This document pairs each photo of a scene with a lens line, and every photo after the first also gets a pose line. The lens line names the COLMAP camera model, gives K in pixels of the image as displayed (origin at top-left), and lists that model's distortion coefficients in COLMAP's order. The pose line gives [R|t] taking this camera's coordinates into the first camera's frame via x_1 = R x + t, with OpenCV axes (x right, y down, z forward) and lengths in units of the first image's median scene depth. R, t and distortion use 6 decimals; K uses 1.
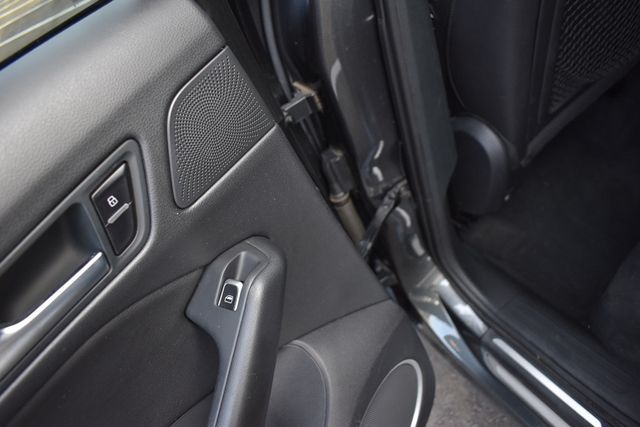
lens RADIAL K [[498.5, 0, 320.0], [0, 498.5, 213.5], [0, 0, 1]] dist [-0.096076, 0.006404]
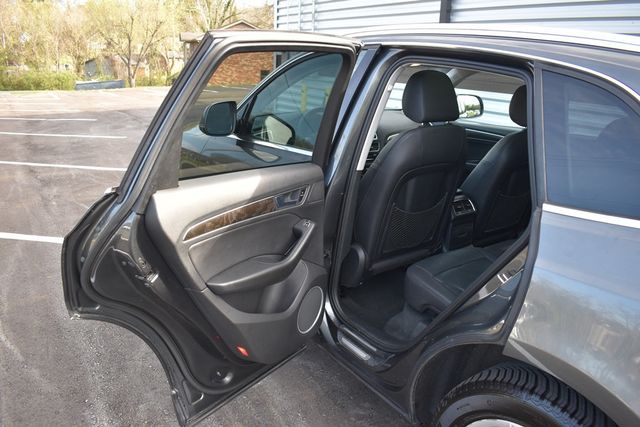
lens RADIAL K [[498.5, 0, 320.0], [0, 498.5, 213.5], [0, 0, 1]] dist [-0.096076, 0.006404]
pose [[0.910187, 0.384469, 0.154092, -0.406729], [-0.270640, 0.833659, -0.481422, 1.124232], [-0.313551, 0.396480, 0.862838, -1.514731]]
